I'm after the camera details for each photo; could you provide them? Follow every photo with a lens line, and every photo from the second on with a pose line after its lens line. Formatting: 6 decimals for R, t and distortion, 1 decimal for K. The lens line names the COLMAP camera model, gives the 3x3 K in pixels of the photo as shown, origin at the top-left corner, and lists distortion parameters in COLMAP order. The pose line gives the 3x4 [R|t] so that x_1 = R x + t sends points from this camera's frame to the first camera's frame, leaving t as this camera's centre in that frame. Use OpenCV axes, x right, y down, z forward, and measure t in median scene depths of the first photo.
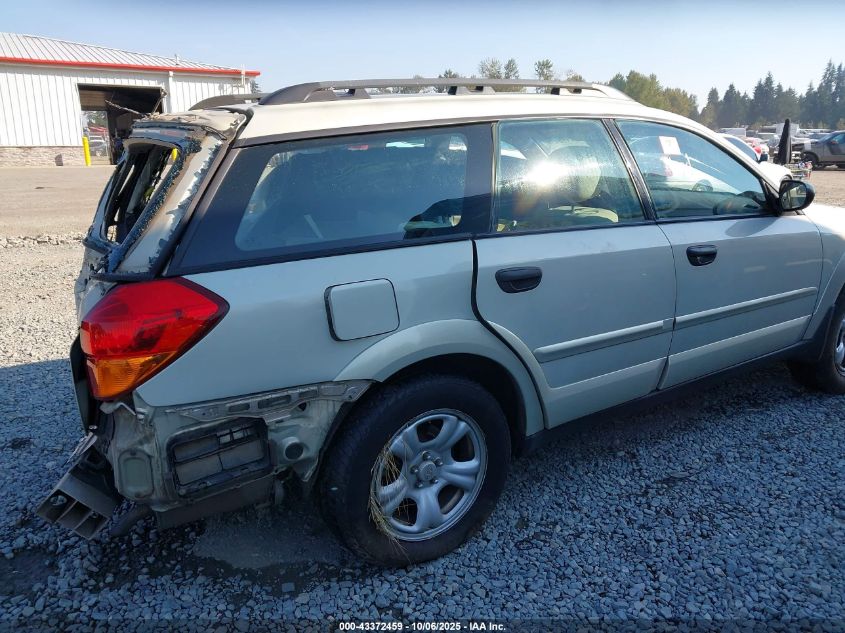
lens RADIAL K [[679.9, 0, 424.4], [0, 679.9, 318.9], [0, 0, 1]] dist [0.009467, -0.016095]
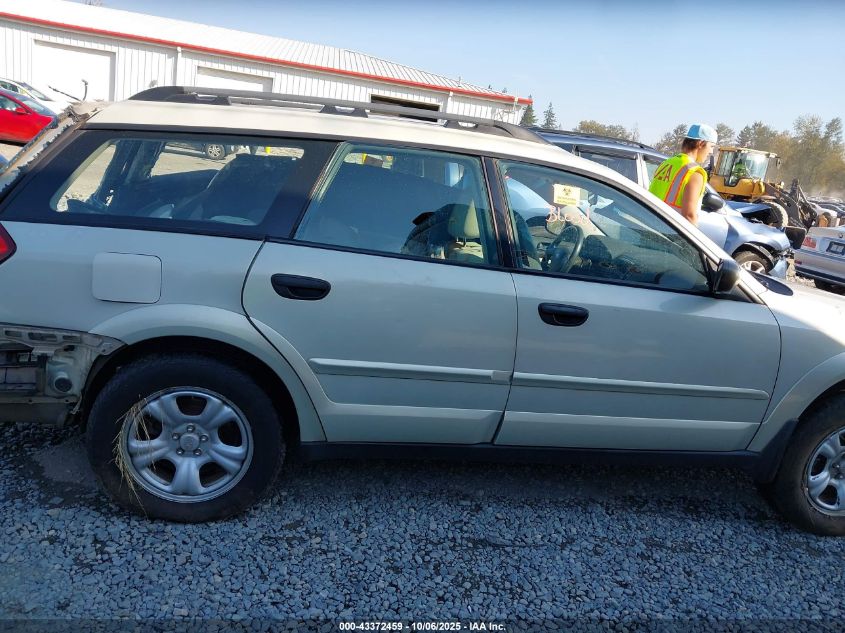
lens RADIAL K [[679.9, 0, 424.4], [0, 679.9, 318.9], [0, 0, 1]] dist [0.009467, -0.016095]
pose [[0.911007, 0.215233, -0.351768, 0.676740], [-0.229984, 0.973194, -0.000154, -0.053973], [0.342306, 0.081041, 0.936087, 0.086726]]
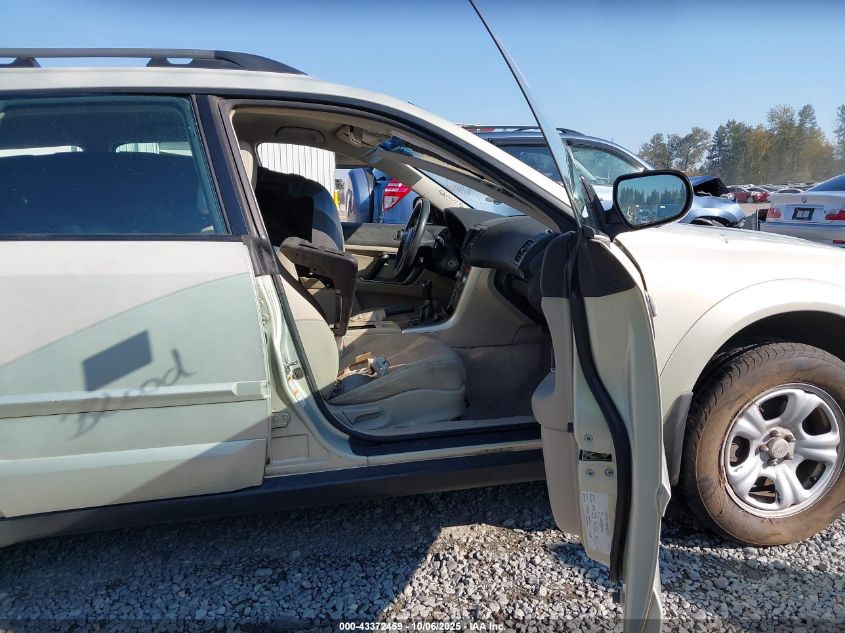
lens RADIAL K [[679.9, 0, 424.4], [0, 679.9, 318.9], [0, 0, 1]] dist [0.009467, -0.016095]
pose [[0.927083, 0.061701, -0.369742, 0.895093], [-0.089871, 0.994178, -0.059436, -0.044087], [0.363923, 0.088331, 0.927231, 0.517939]]
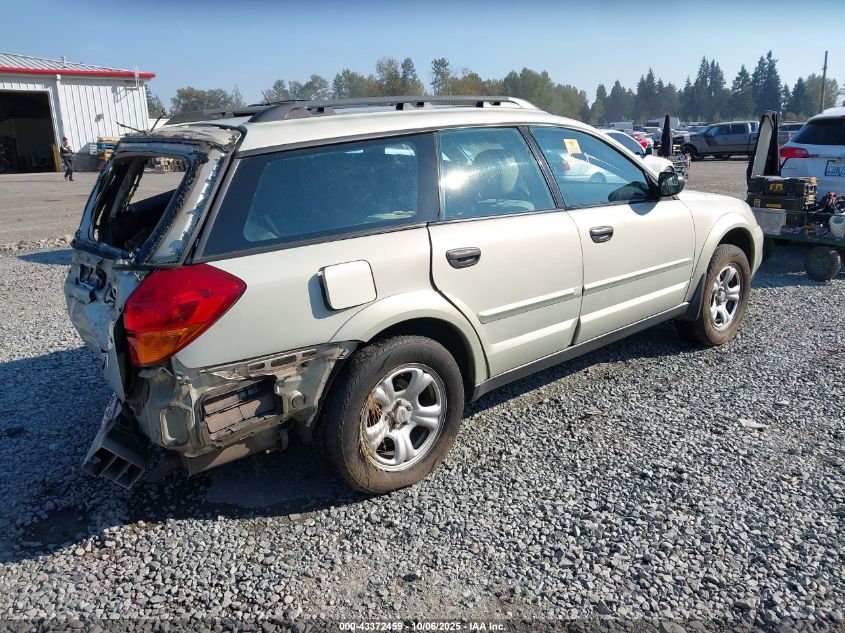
lens RADIAL K [[679.9, 0, 424.4], [0, 679.9, 318.9], [0, 0, 1]] dist [0.009467, -0.016095]
pose [[0.989890, -0.055910, 0.130355, -0.102770], [0.055705, 0.998434, 0.005228, 0.043606], [-0.130443, 0.002086, 0.991454, -0.228379]]
